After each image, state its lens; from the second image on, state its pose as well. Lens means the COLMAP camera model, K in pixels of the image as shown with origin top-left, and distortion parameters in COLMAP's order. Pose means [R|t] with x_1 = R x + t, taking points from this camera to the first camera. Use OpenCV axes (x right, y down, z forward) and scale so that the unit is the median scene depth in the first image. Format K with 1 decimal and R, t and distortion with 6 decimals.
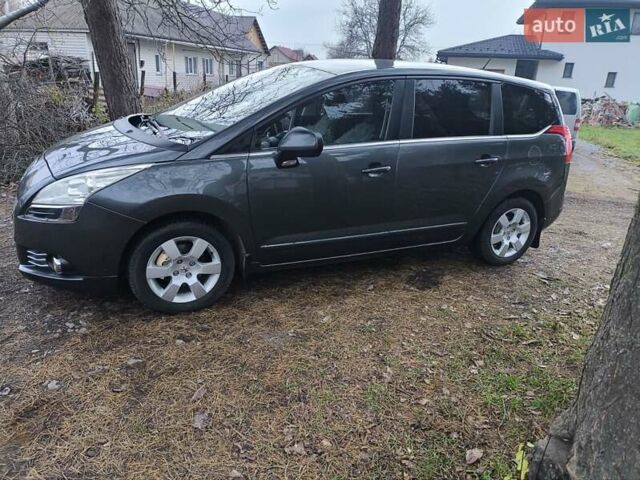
lens RADIAL K [[463.1, 0, 320.0], [0, 463.1, 240.0], [0, 0, 1]] dist [0.076329, -0.111104]
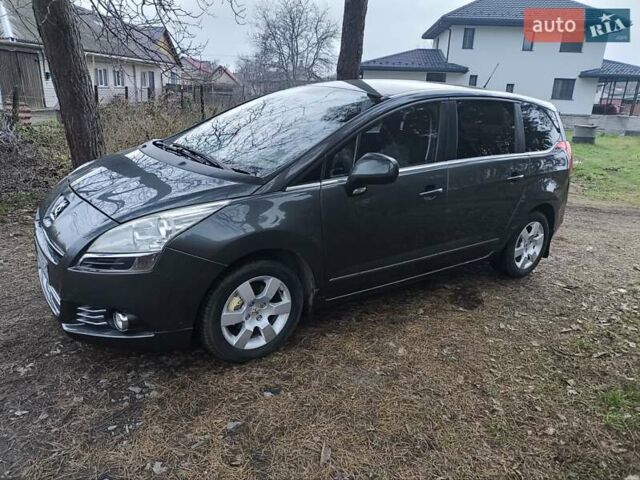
lens RADIAL K [[462.9, 0, 317.9], [0, 462.9, 240.7], [0, 0, 1]] dist [0.085561, -0.107113]
pose [[0.983703, -0.059678, 0.169605, -0.311757], [0.063147, 0.997890, -0.015127, -0.053678], [-0.168345, 0.025591, 0.985396, 0.079406]]
